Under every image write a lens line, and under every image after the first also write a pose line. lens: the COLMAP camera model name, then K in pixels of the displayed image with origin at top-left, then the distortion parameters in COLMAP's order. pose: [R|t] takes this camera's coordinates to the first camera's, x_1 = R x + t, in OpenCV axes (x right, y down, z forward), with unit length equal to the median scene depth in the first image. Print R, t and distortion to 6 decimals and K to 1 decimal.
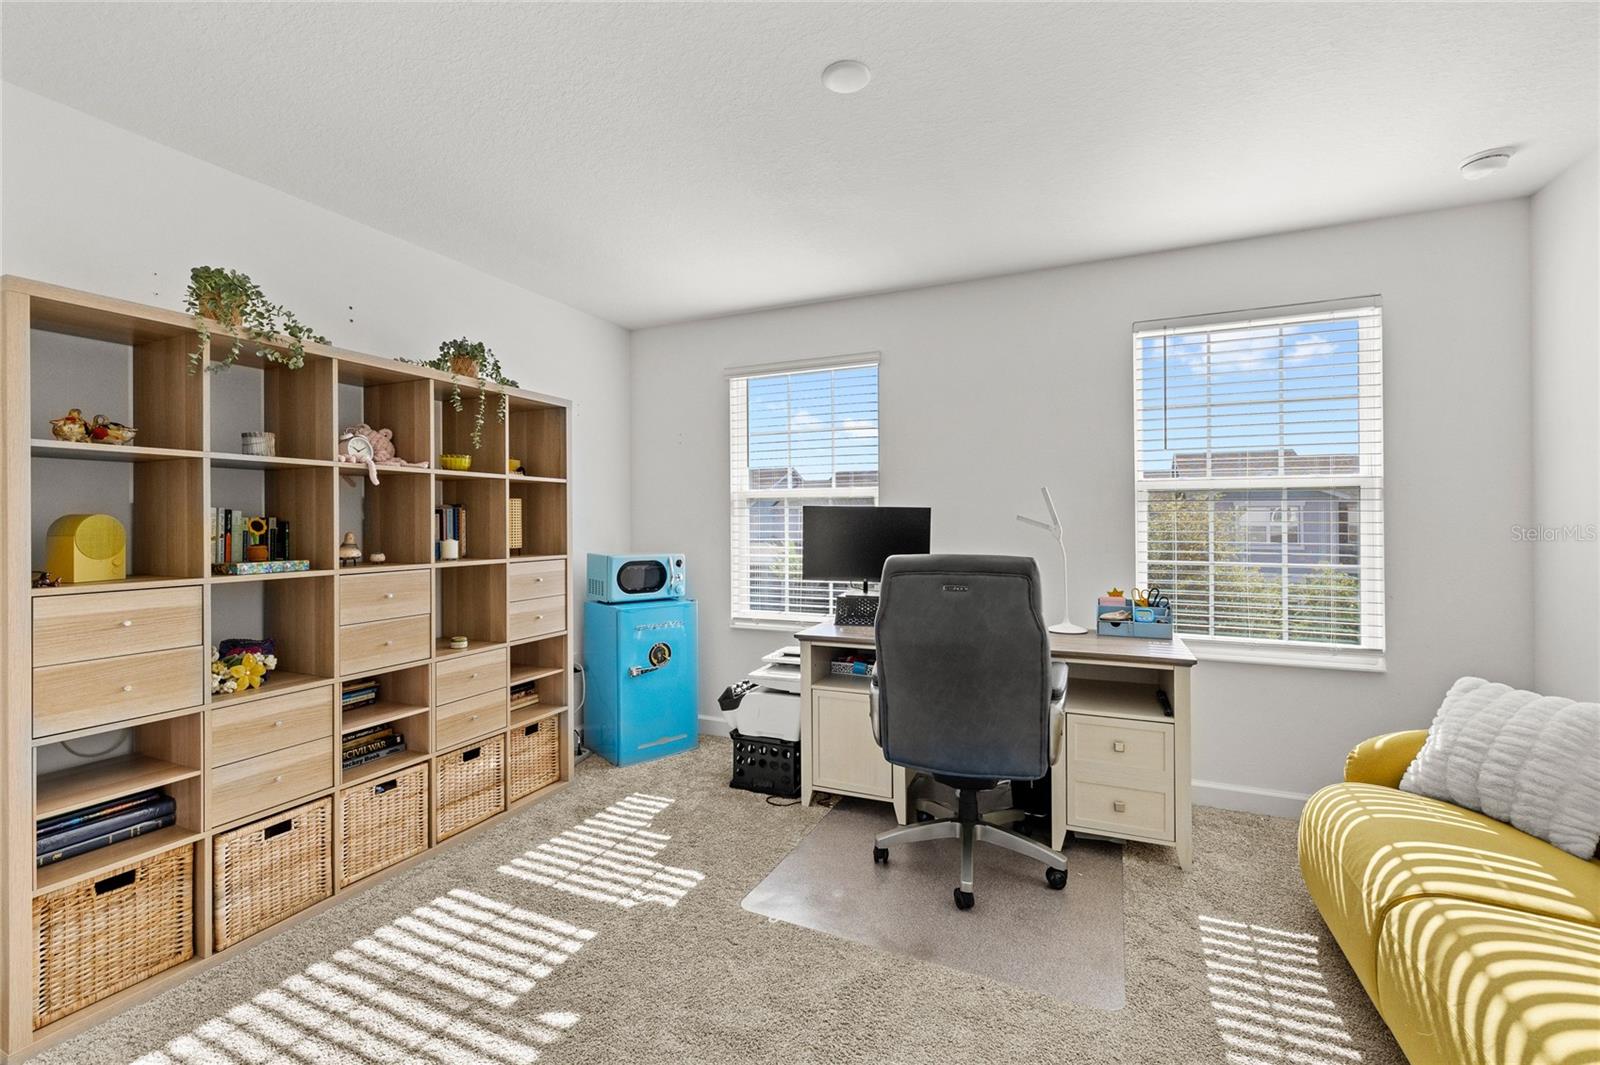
lens RADIAL K [[689.7, 0, 796.7], [0, 689.7, 525.5], [0, 0, 1]] dist [-0.001025, -0.000006]
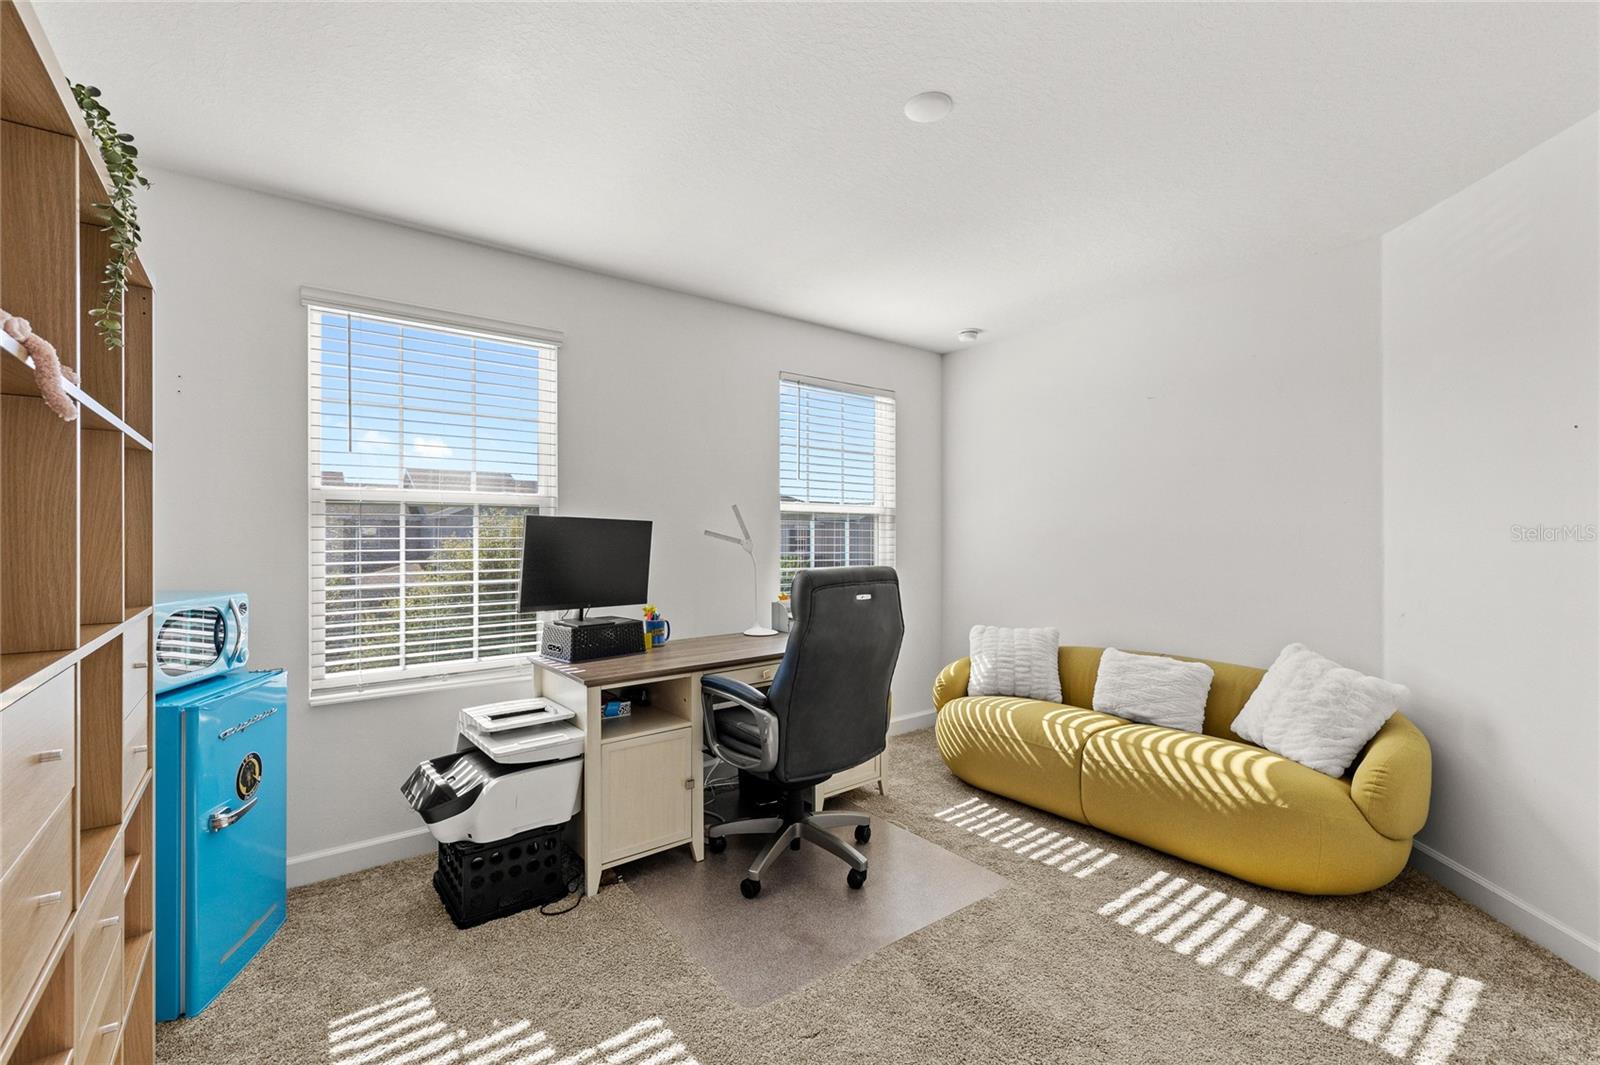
lens RADIAL K [[689.7, 0, 800.0], [0, 689.7, 534.2], [0, 0, 1]] dist [-0.001025, -0.000006]
pose [[0.465181, 0.003698, 0.885208, -0.627156], [0.002975, 0.999979, -0.005741, -0.002191], [-0.885210, 0.005304, 0.465161, 0.457273]]
